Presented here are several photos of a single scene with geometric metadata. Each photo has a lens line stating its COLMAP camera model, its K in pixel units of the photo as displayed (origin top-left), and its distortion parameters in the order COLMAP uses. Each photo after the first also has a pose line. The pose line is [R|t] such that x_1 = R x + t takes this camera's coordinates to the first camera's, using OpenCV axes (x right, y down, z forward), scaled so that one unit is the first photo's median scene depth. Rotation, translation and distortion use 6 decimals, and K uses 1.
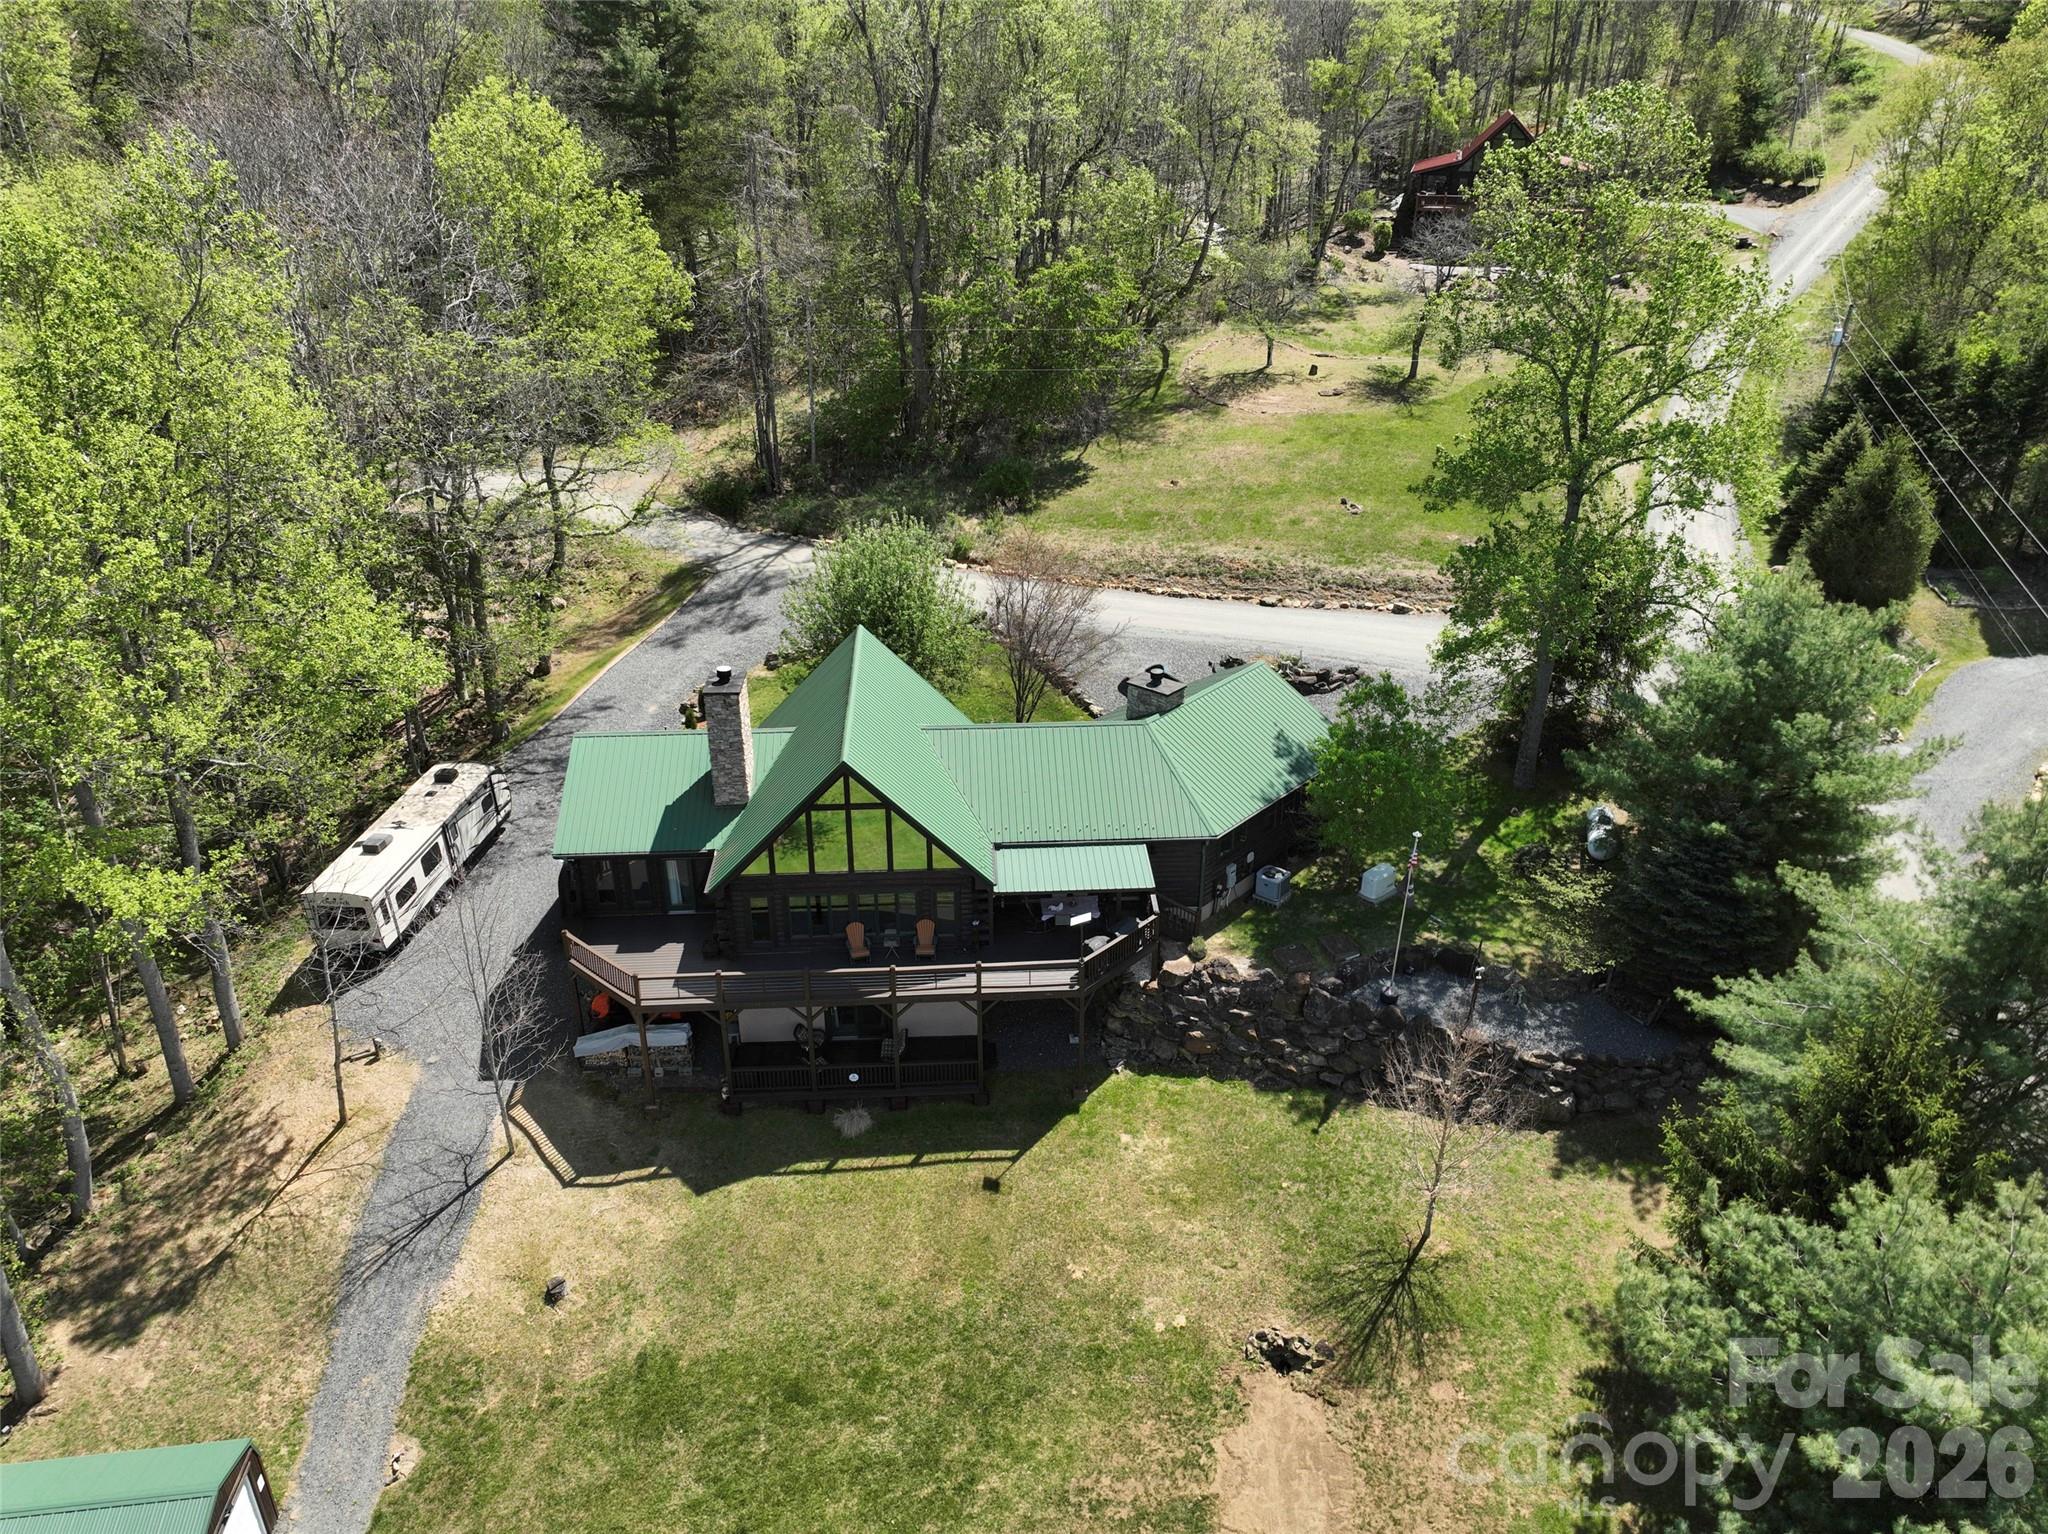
lens RADIAL K [[1465.6, 0, 1032.4], [0, 1465.6, 762.3], [0, 0, 1]] dist [0.007821, 0.007782]
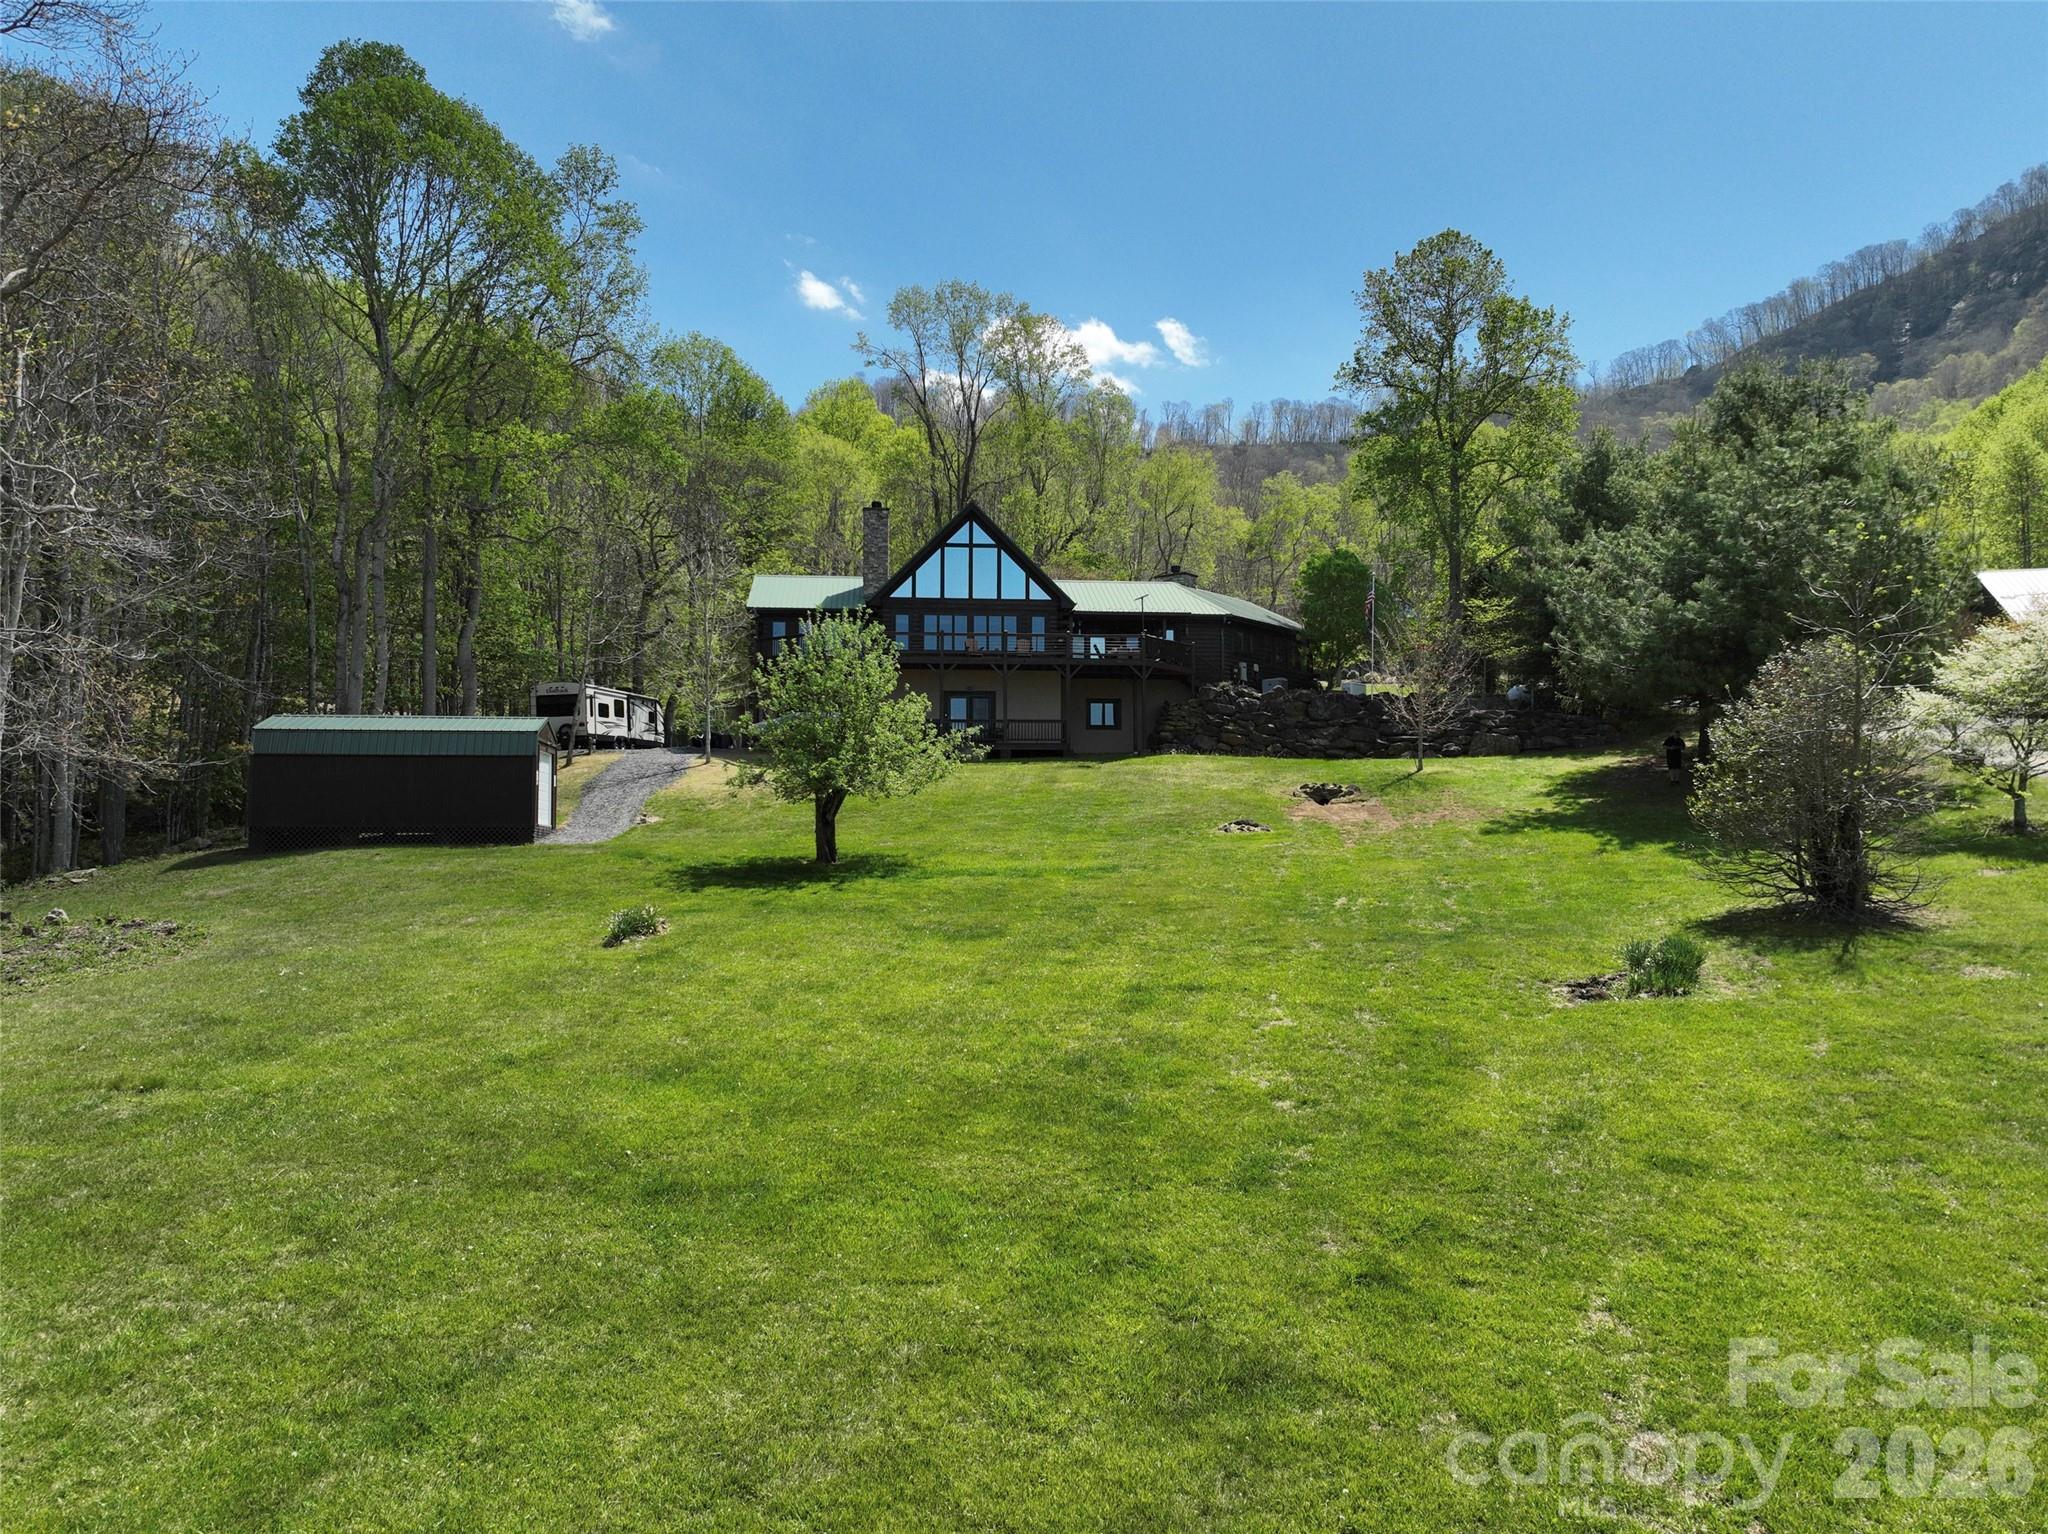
lens RADIAL K [[1459.6, 0, 1056.3], [0, 1459.6, 775.3], [0, 0, 1]] dist [0.009866, 0.002904]
pose [[0.998474, -0.000220, 0.055227, -0.115106], [0.025909, 0.884994, -0.464880, 0.826431], [-0.048774, 0.465602, 0.883649, -0.124483]]
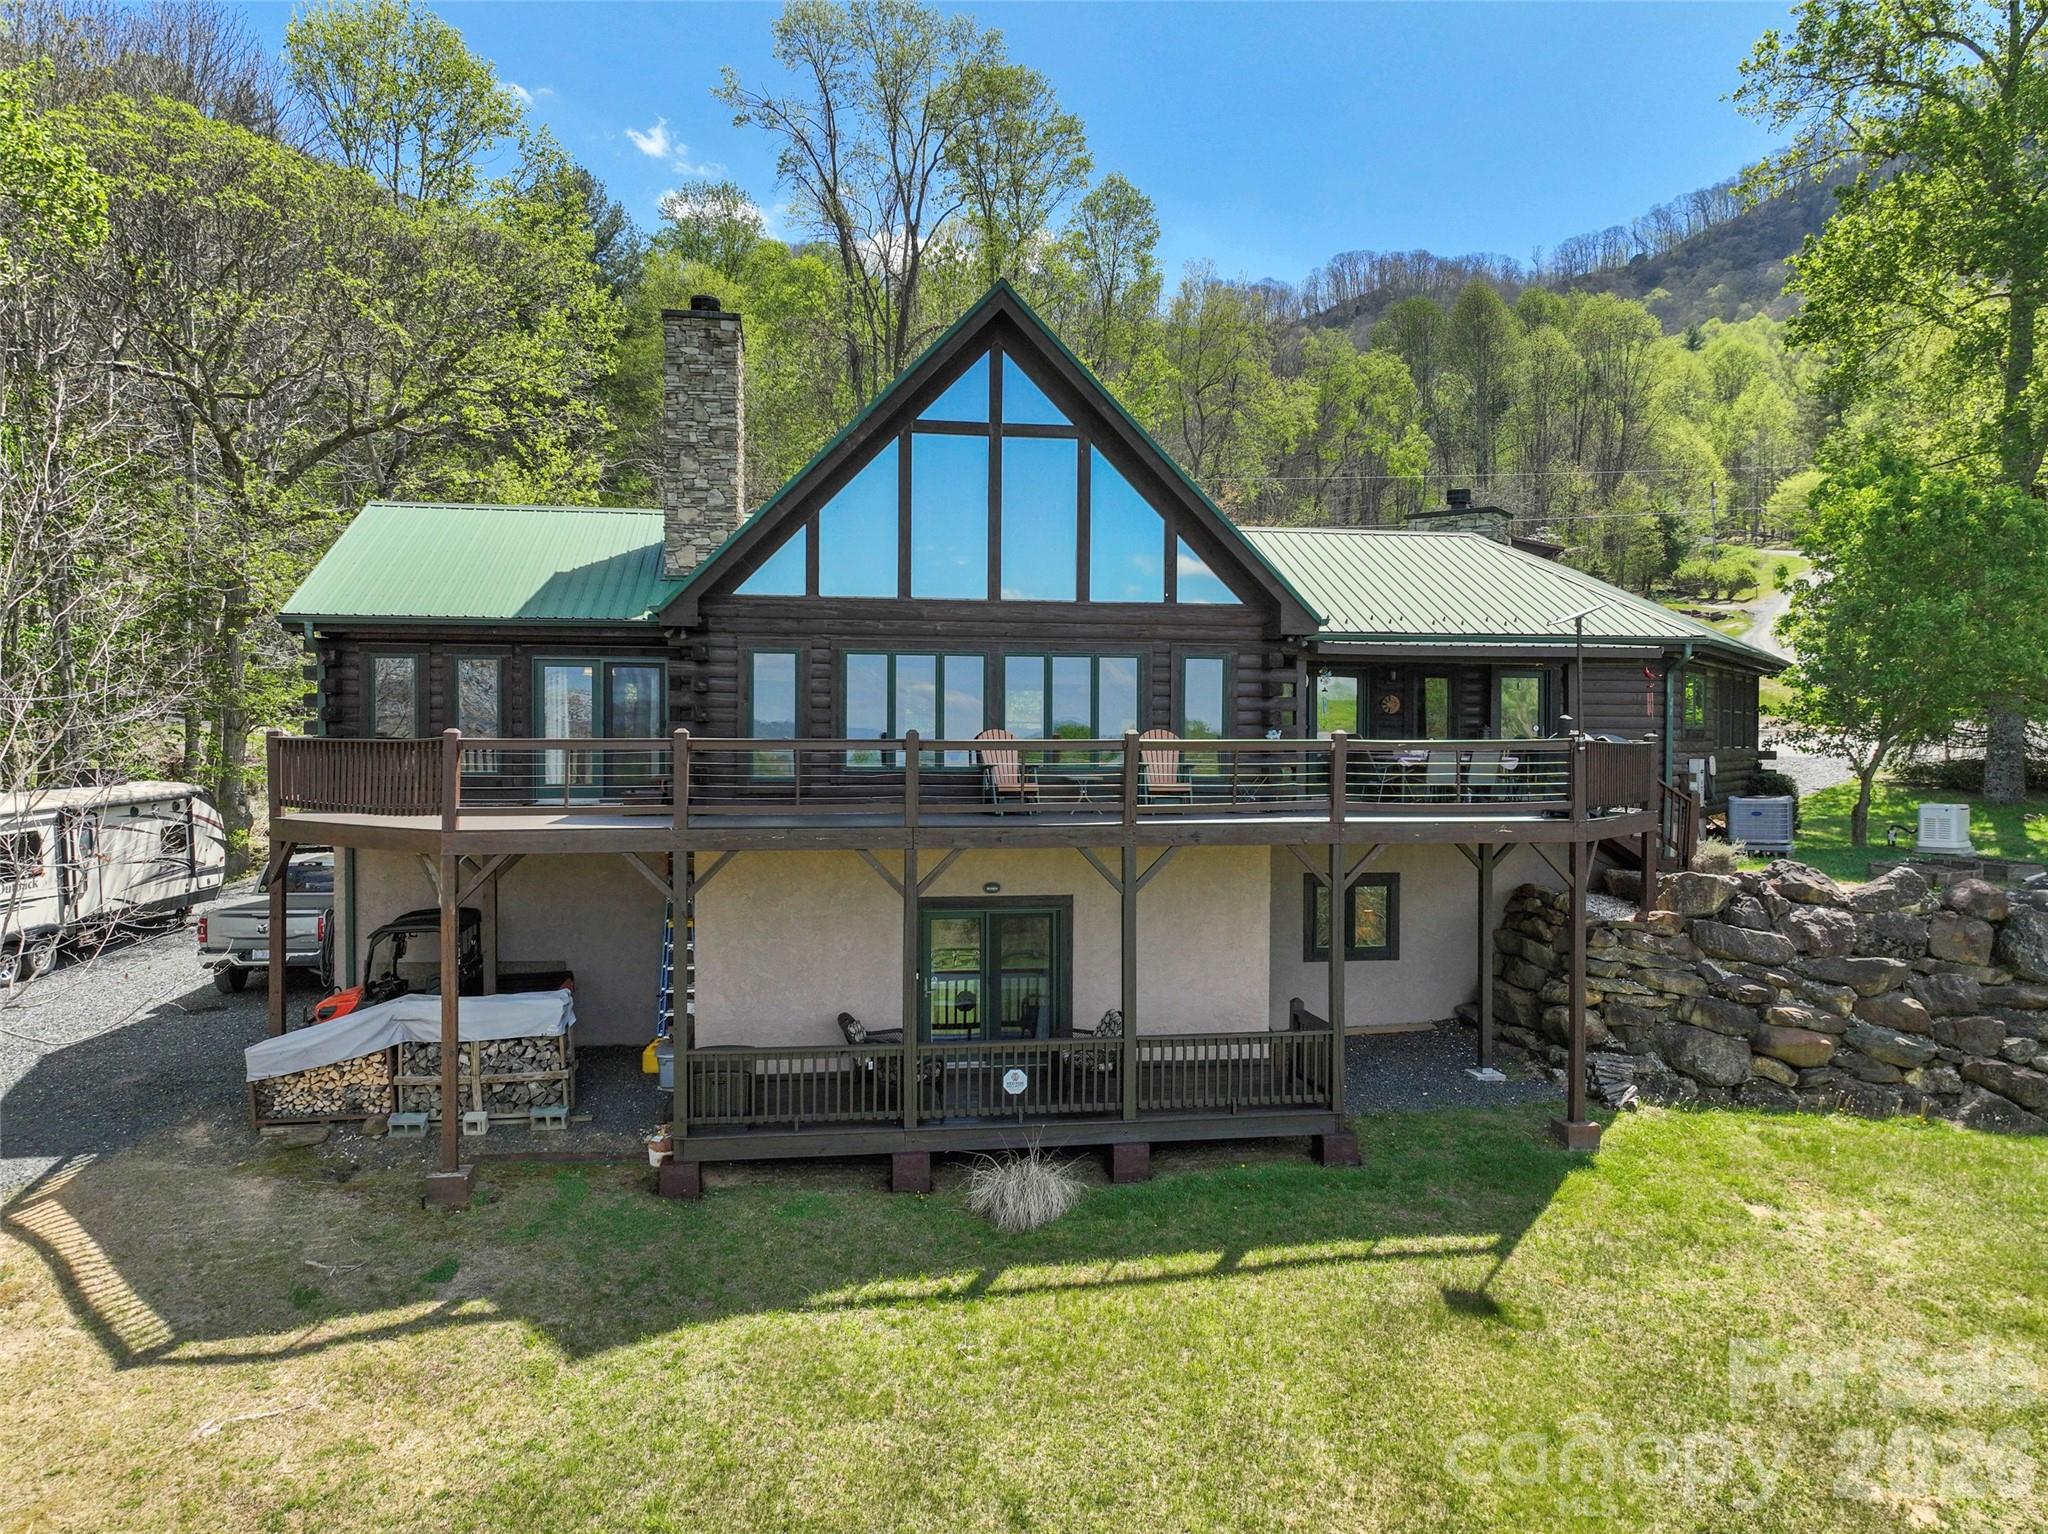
lens RADIAL K [[1465.6, 0, 1032.4], [0, 1465.6, 762.3], [0, 0, 1]] dist [0.007821, 0.007782]
pose [[0.994626, 0.002580, 0.103497, -0.151486], [0.039828, 0.913218, -0.405521, 0.284092], [-0.095562, 0.407464, 0.908208, 0.605637]]
